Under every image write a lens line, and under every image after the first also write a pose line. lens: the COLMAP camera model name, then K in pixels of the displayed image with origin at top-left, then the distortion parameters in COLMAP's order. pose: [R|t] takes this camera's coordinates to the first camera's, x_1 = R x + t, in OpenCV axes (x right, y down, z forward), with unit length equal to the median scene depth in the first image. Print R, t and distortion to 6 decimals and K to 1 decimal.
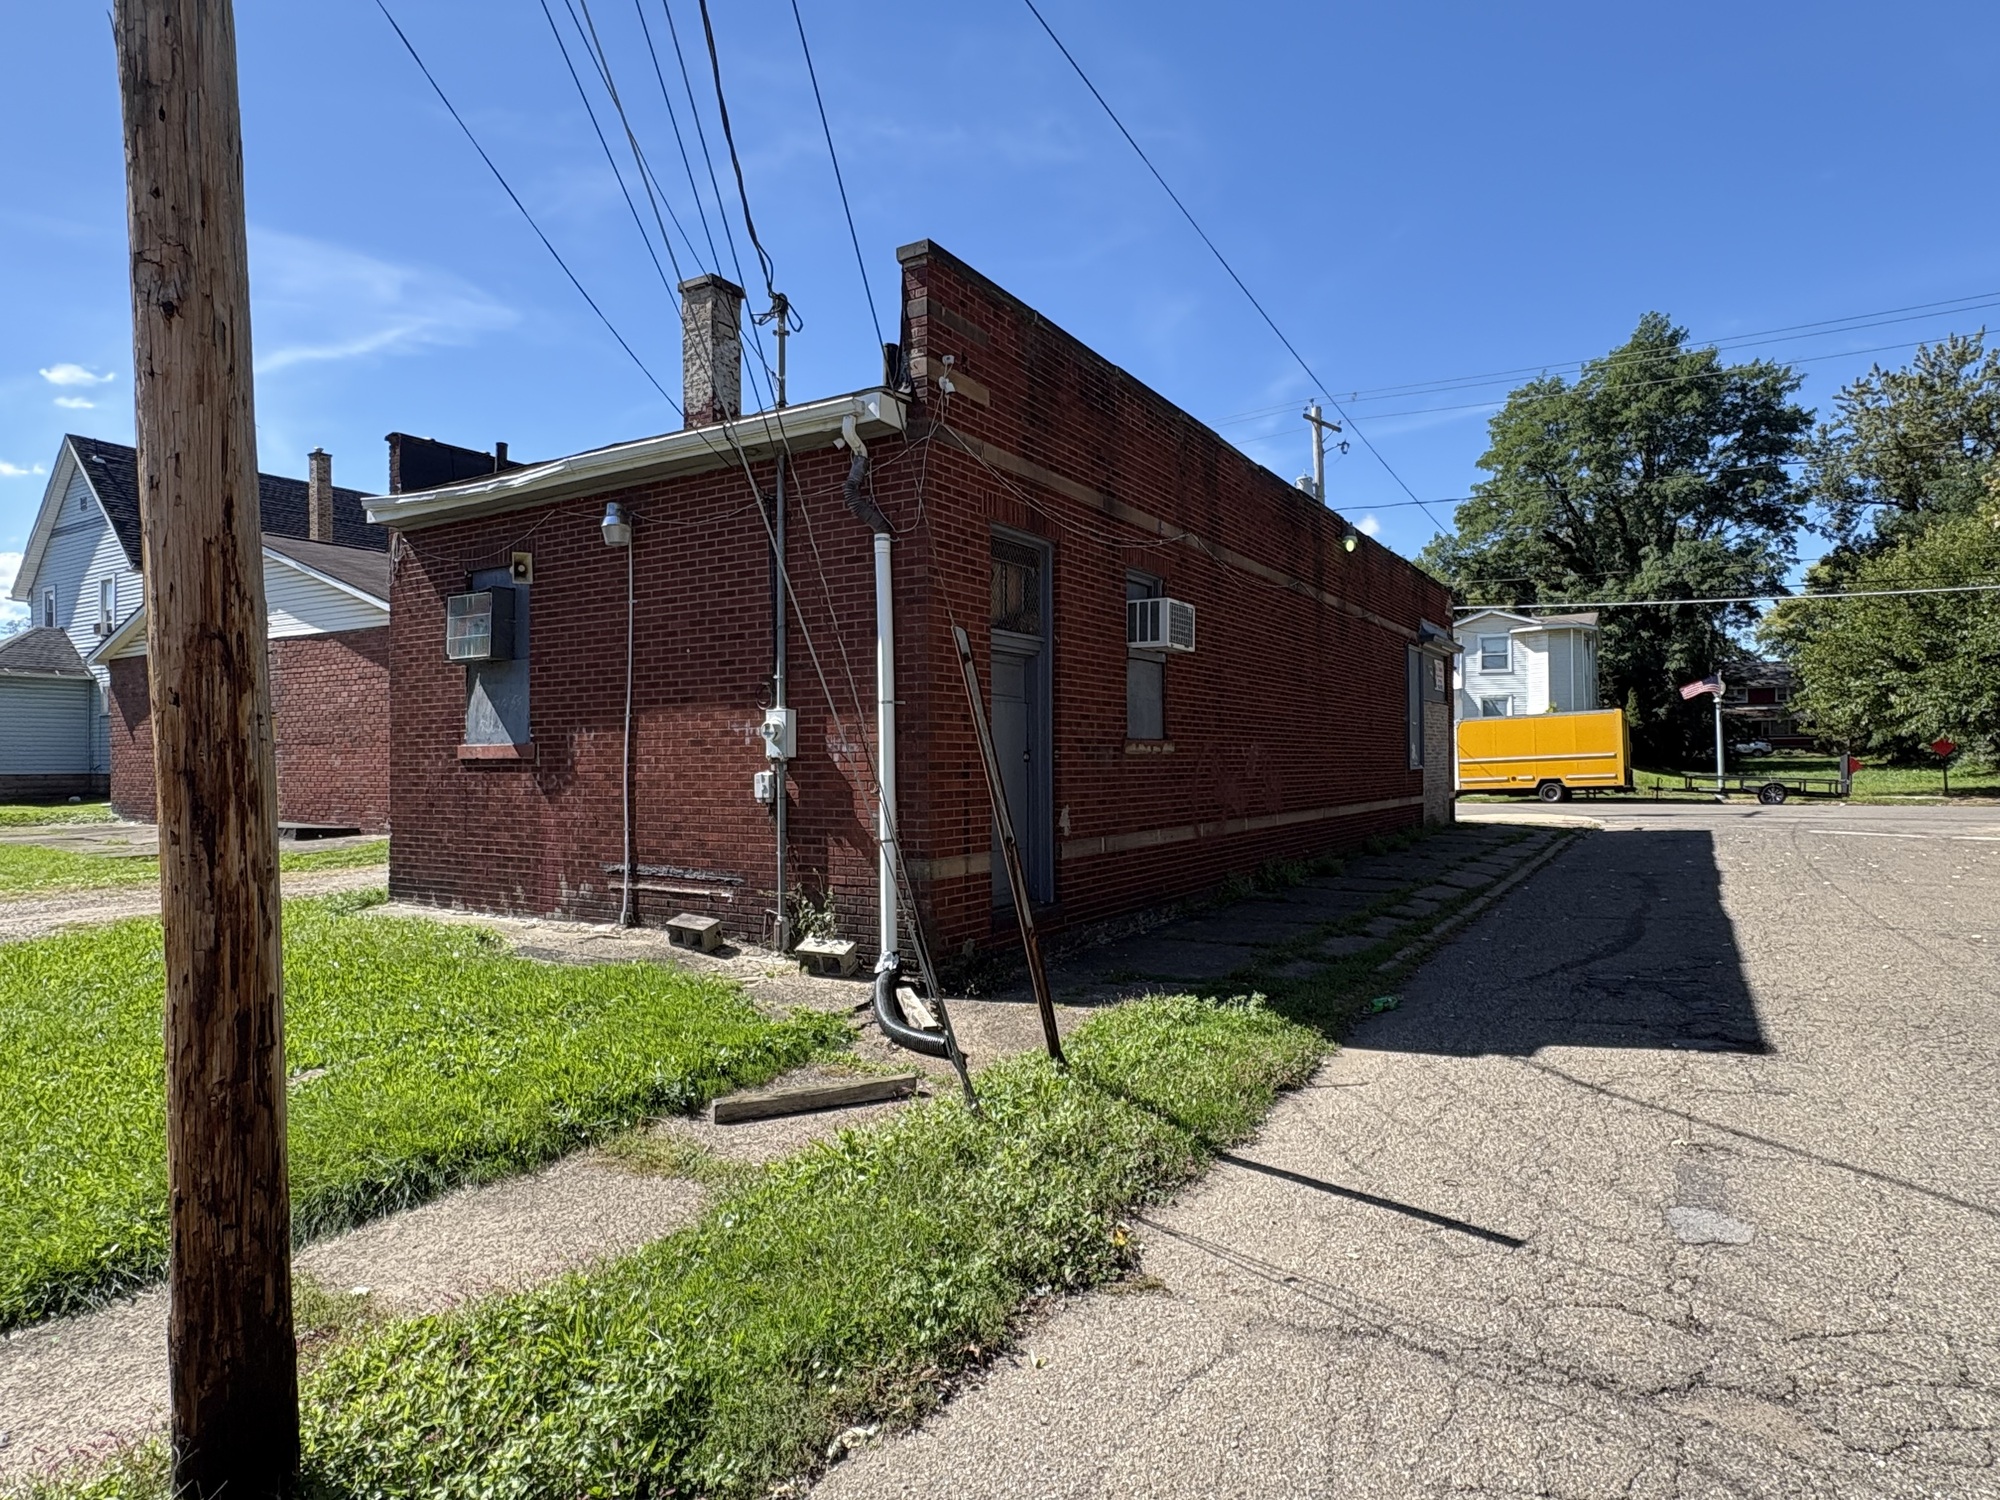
lens RADIAL K [[1124.9, 0, 994.5], [0, 1124.9, 755.3], [0, 0, 1]] dist [0.005712, 0.000710]
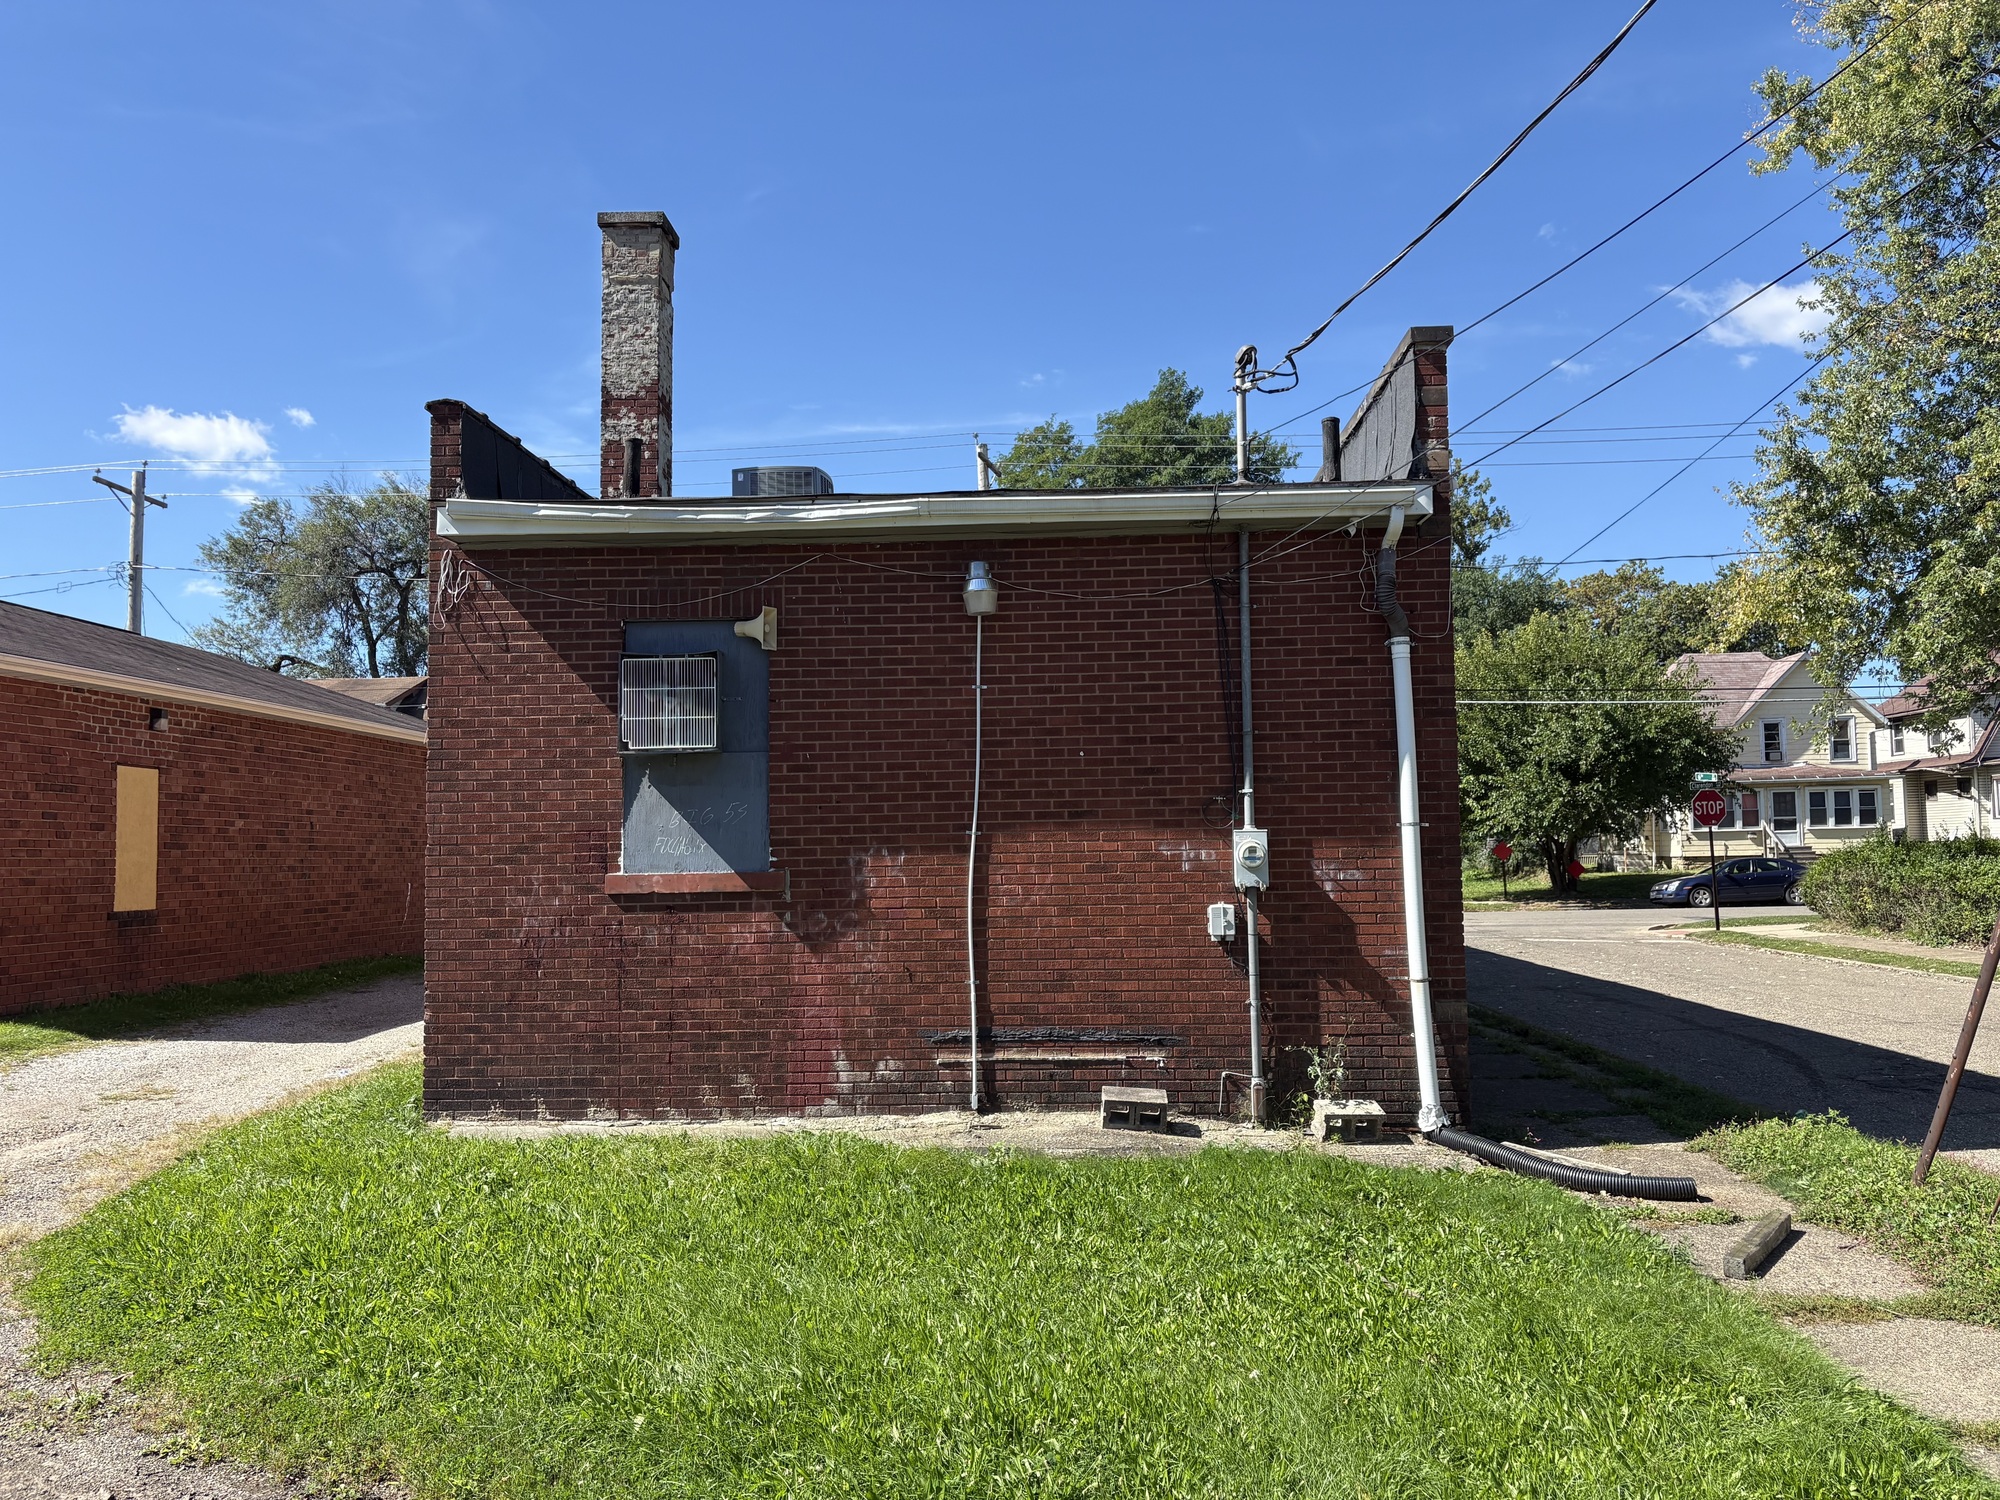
lens RADIAL K [[1530.4, 0, 1038.1], [0, 1530.4, 745.2], [0, 0, 1]] dist [0.027652, -0.041948]
pose [[0.864285, 0.030252, 0.502092, -0.799359], [0.007241, 0.997338, -0.072557, -0.019131], [-0.502951, 0.066346, 0.861765, 0.073272]]
